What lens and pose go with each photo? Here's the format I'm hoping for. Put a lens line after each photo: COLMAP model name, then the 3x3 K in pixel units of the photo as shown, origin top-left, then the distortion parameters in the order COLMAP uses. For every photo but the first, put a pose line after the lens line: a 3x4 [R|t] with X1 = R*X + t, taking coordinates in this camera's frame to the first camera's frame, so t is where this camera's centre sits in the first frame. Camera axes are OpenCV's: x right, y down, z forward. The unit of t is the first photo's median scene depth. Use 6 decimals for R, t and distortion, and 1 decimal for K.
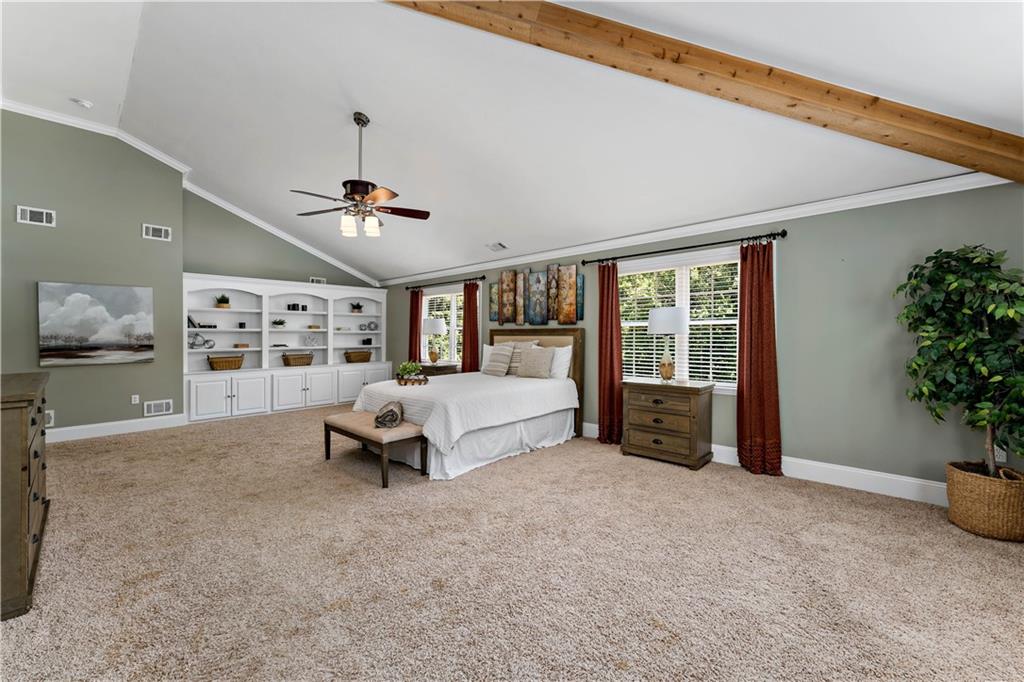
lens RADIAL K [[418.8, 0, 517.3], [0, 418.8, 332.1], [0, 0, 1]] dist [0.001140, 0.000040]
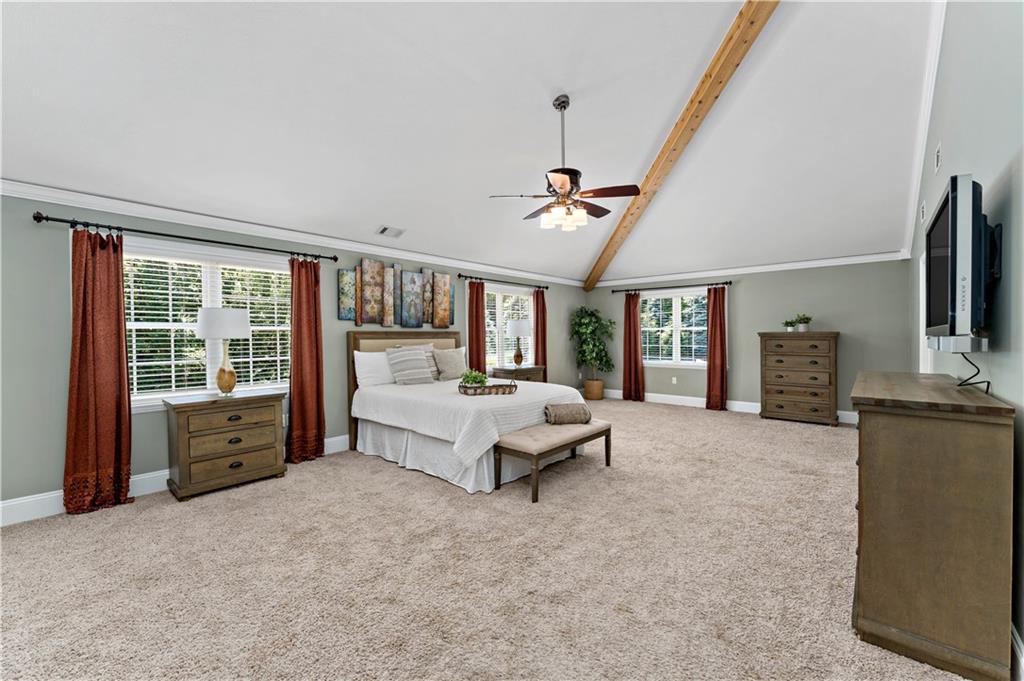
lens RADIAL K [[410.6, 0, 487.8], [0, 410.6, 341.3], [0, 0, 1]] dist [-0.000016, -0.000076]
pose [[-0.014314, -0.005931, 0.999880, -0.886443], [0.005793, 0.999965, 0.006014, 0.009417], [-0.999881, 0.005878, -0.014279, 0.843234]]
